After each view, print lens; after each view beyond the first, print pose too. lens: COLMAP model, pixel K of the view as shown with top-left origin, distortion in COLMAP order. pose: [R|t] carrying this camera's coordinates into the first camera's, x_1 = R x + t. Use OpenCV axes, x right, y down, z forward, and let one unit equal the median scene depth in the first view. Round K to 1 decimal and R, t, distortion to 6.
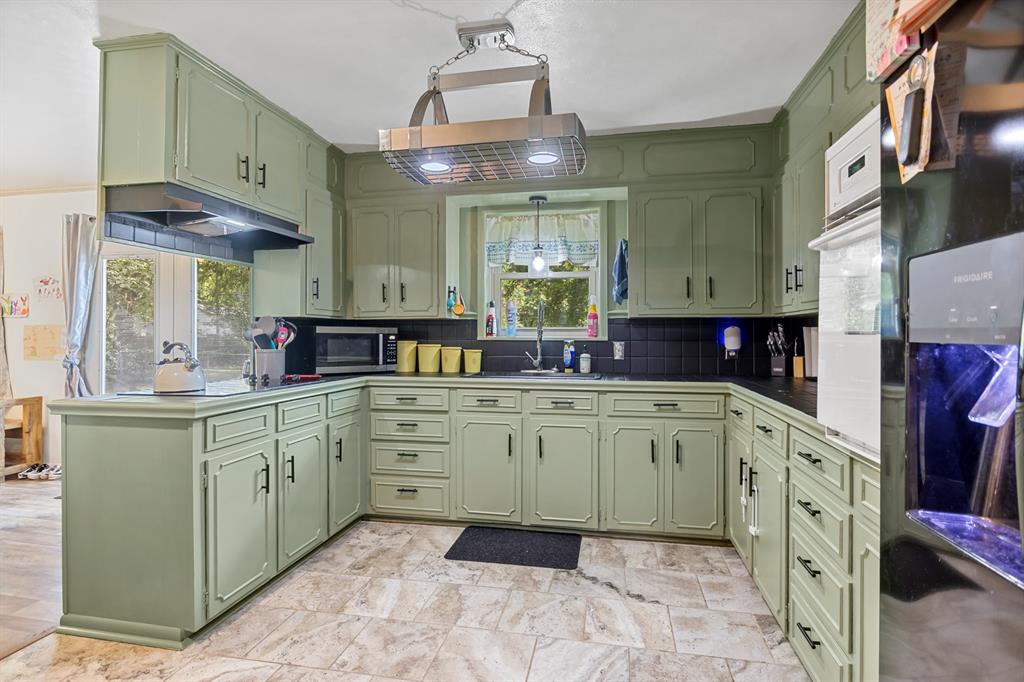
lens RADIAL K [[517.8, 0, 518.0], [0, 517.8, 332.6], [0, 0, 1]] dist [-0.005312, -0.002324]
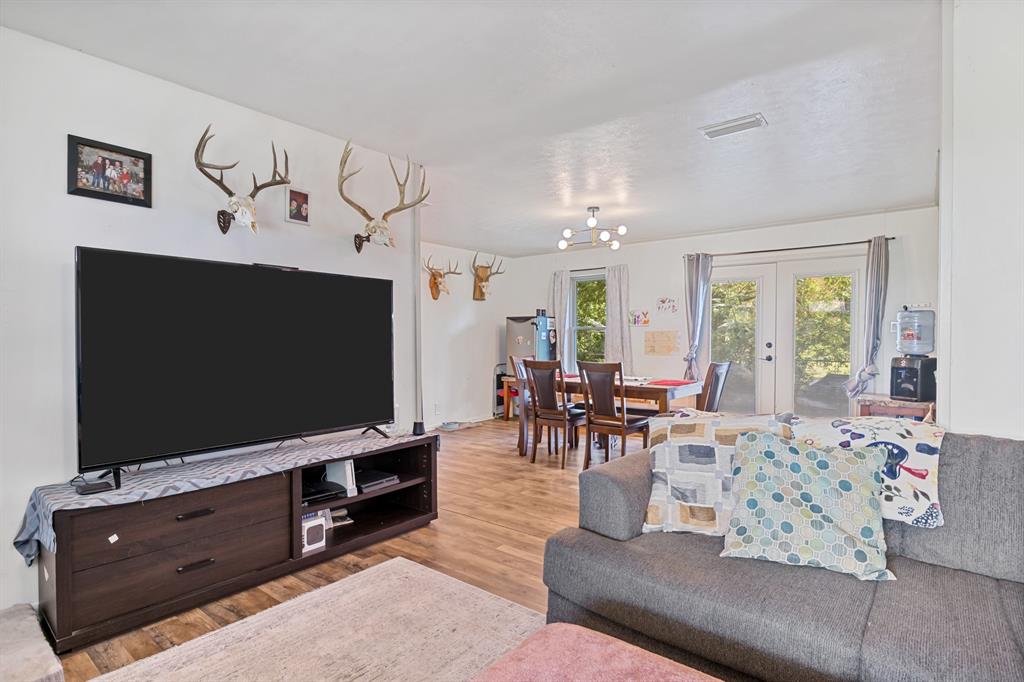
lens RADIAL K [[517.8, 0, 514.4], [0, 517.8, 340.2], [0, 0, 1]] dist [-0.005312, -0.002324]
pose [[0.878220, 0.002681, -0.478249, -1.024418], [0.003119, 0.999931, 0.011332, -0.012146], [0.478246, -0.011444, 0.878151, -0.839710]]
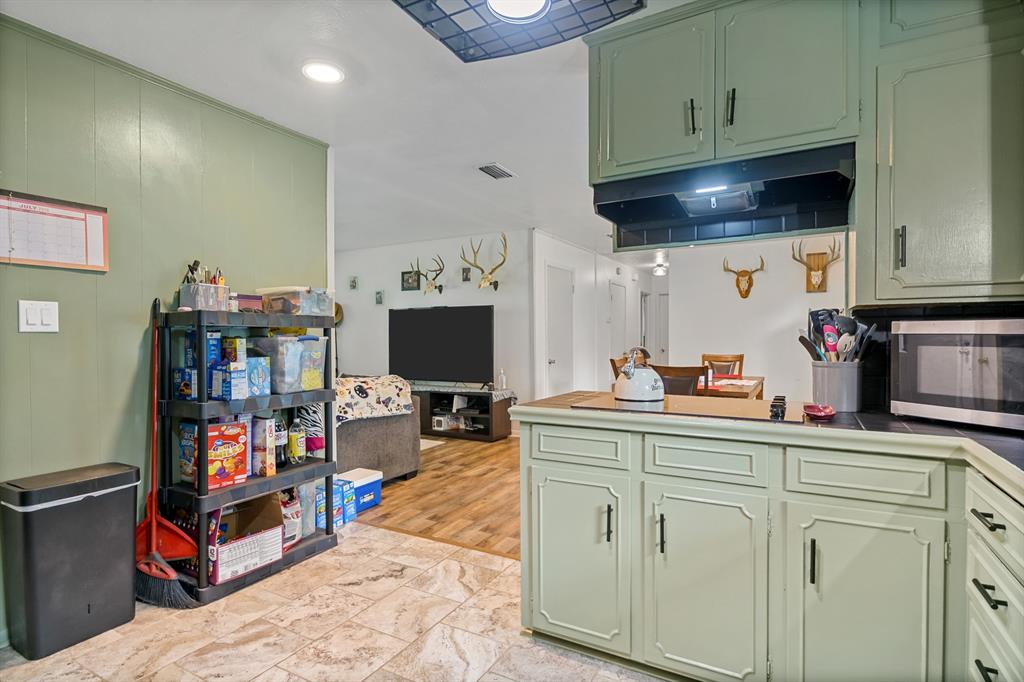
lens RADIAL K [[517.8, 0, 513.7], [0, 517.8, 342.4], [0, 0, 1]] dist [-0.005312, -0.002324]
pose [[-0.317349, 0.013002, -0.948220, 0.258014], [0.012191, 0.999879, 0.009630, -0.001272], [0.948231, -0.008504, -0.317469, 0.941638]]
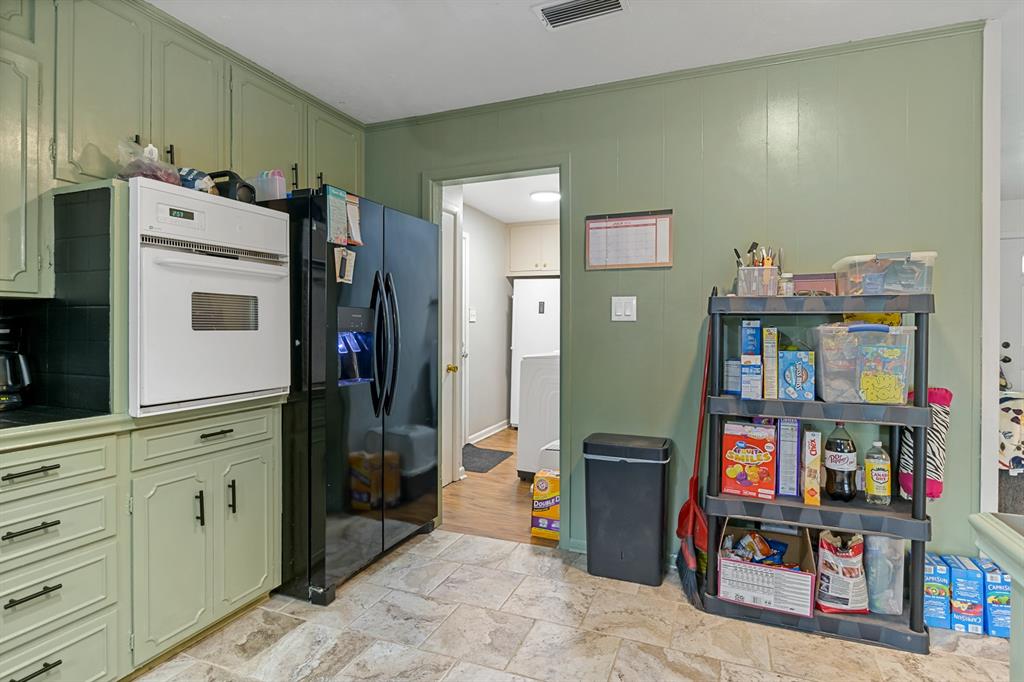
lens RADIAL K [[517.8, 0, 516.5], [0, 517.8, 328.8], [0, 0, 1]] dist [-0.005312, -0.002324]
pose [[-0.980755, -0.003023, 0.195219, -0.245704], [-0.003318, 0.999994, -0.001183, -0.001491], [-0.195214, -0.001808, -0.980759, 1.023097]]
